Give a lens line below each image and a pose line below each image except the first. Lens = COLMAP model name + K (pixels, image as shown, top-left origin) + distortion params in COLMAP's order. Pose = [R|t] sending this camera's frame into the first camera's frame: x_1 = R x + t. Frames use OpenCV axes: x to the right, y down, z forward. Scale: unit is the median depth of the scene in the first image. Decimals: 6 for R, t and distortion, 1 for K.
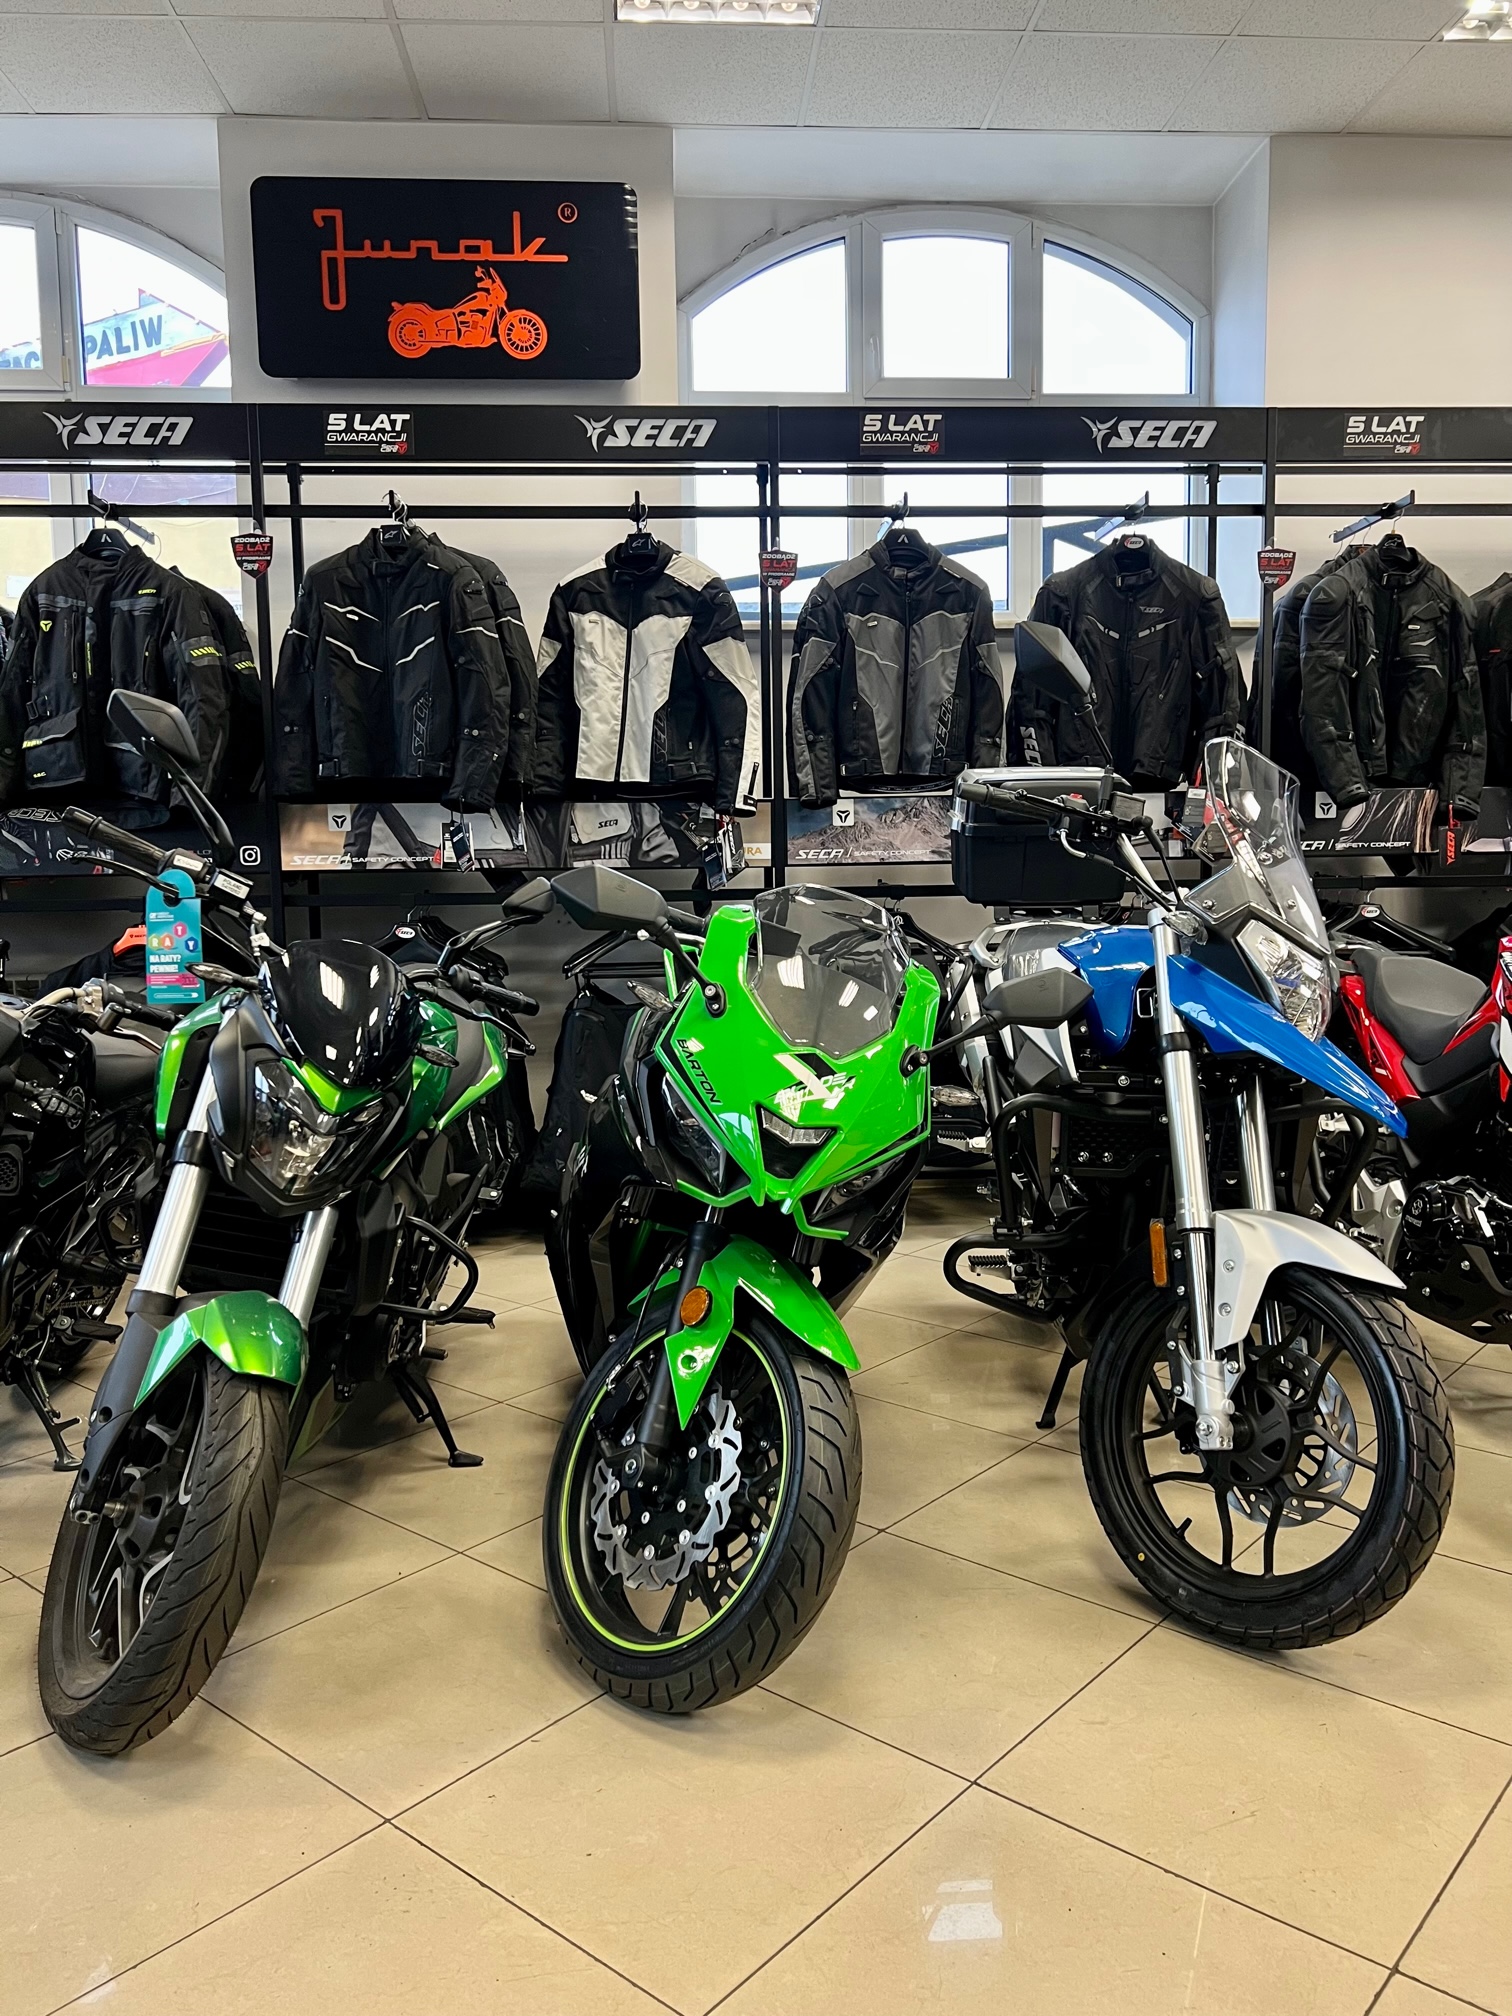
lens RADIAL K [[1503.9, 0, 759.2], [0, 1503.9, 1002.7], [0, 0, 1]] dist [0.051478, -0.051970]
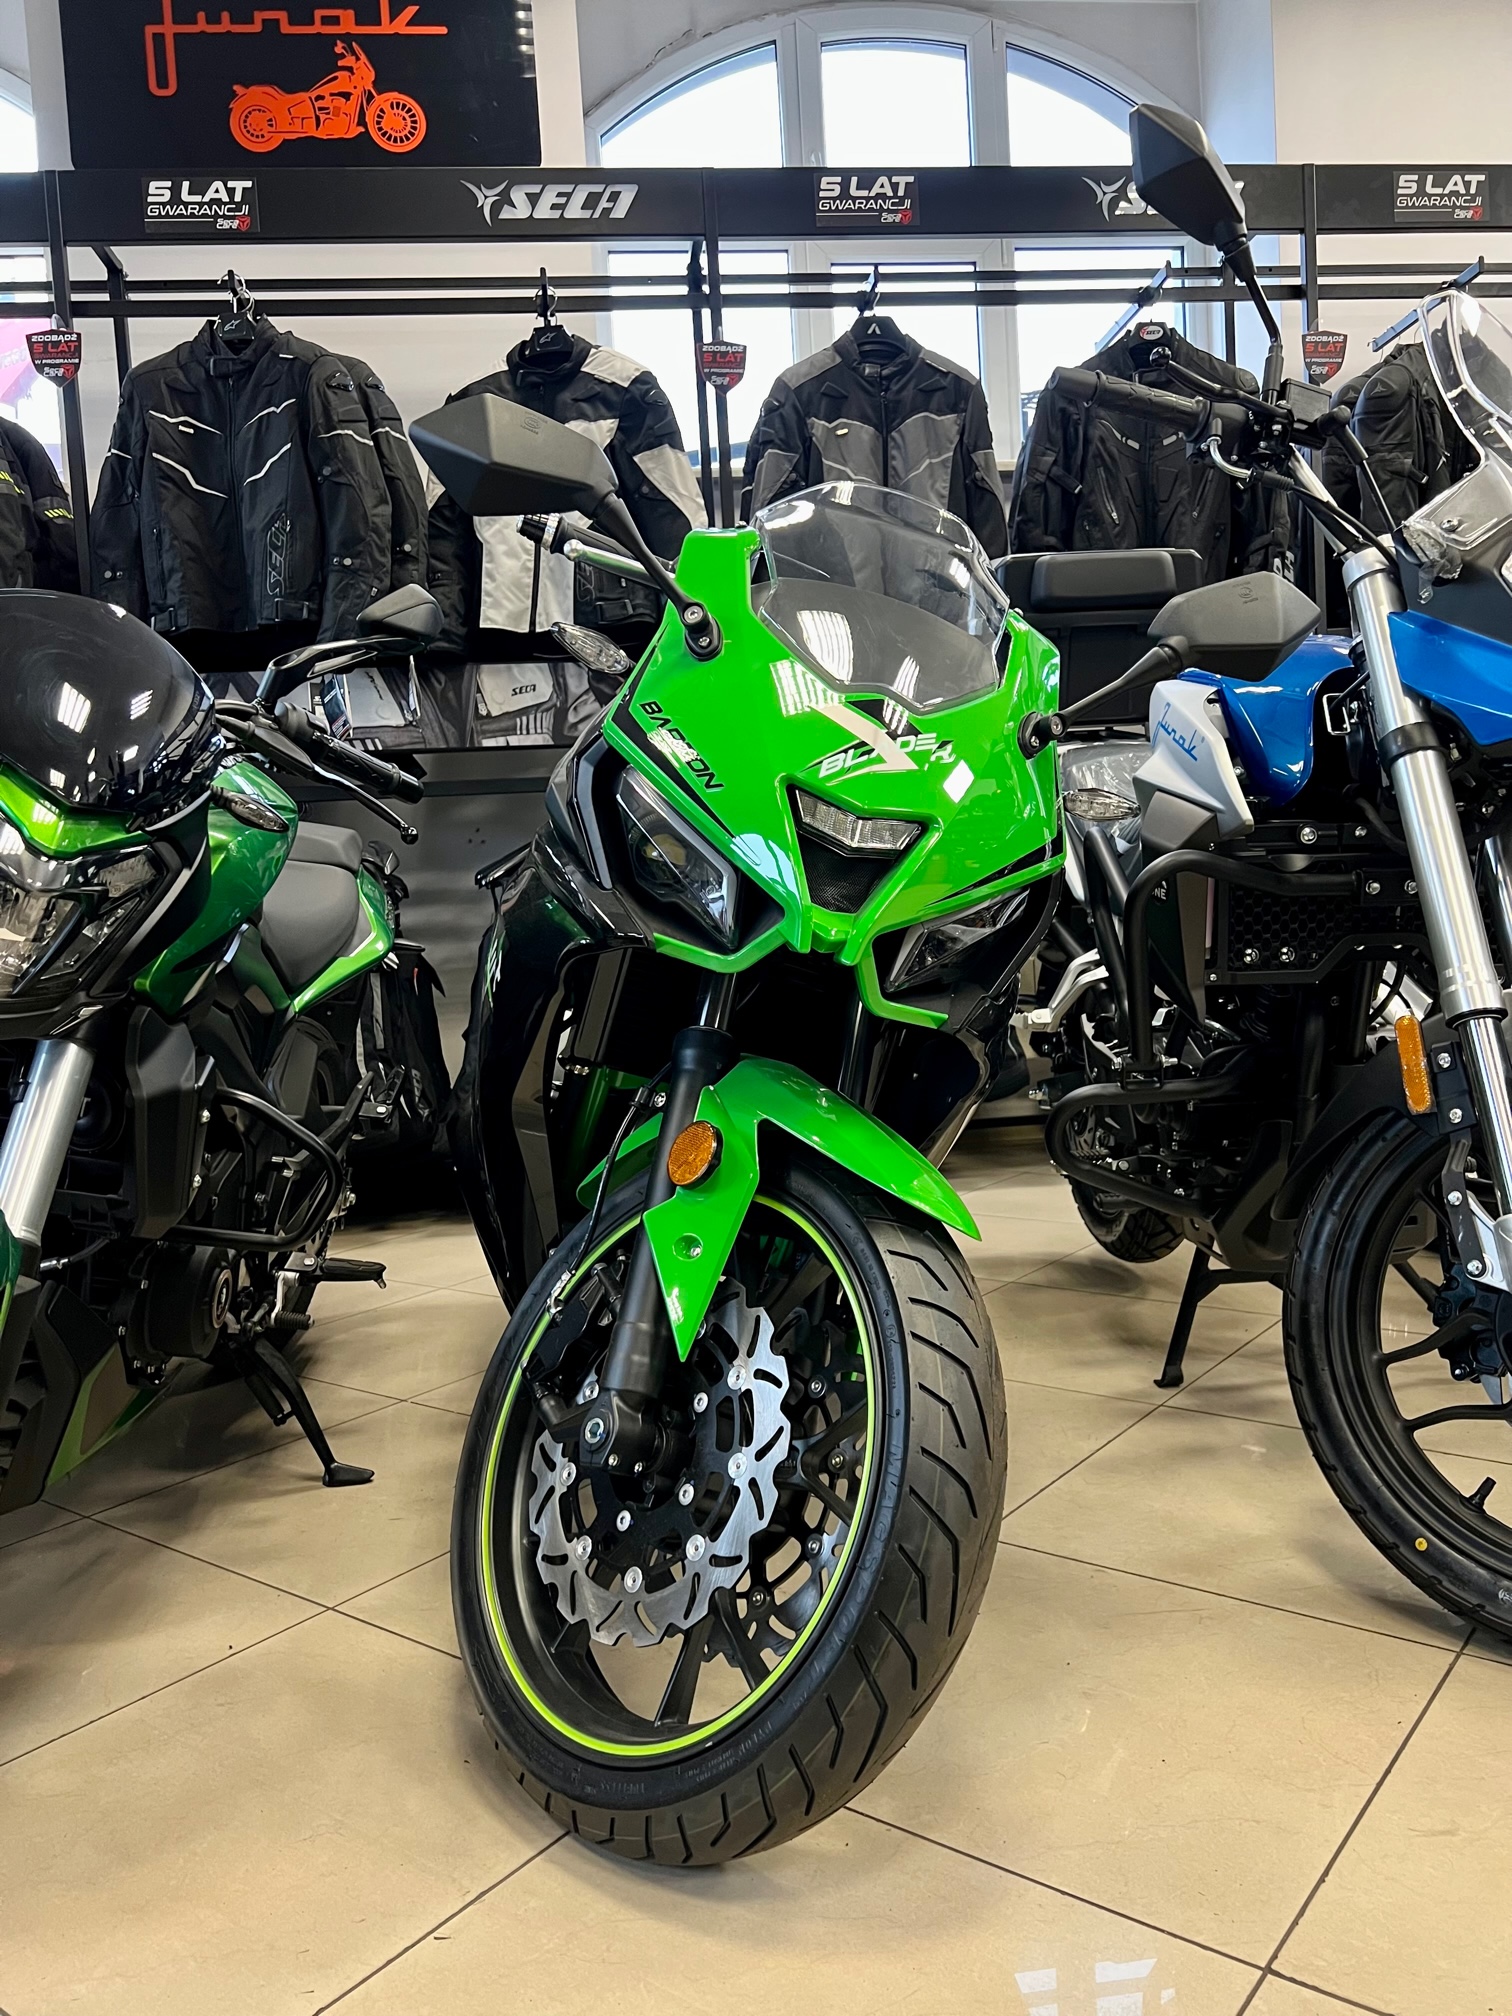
lens RADIAL K [[1504.6, 0, 756.0], [0, 1504.6, 1008.0], [0, 0, 1]] dist [0.045178, -0.042298]
pose [[0.998070, -0.043883, 0.043943, -0.025859], [0.045178, 0.998560, -0.028934, 0.101926], [-0.042610, 0.030864, 0.998615, 0.257544]]
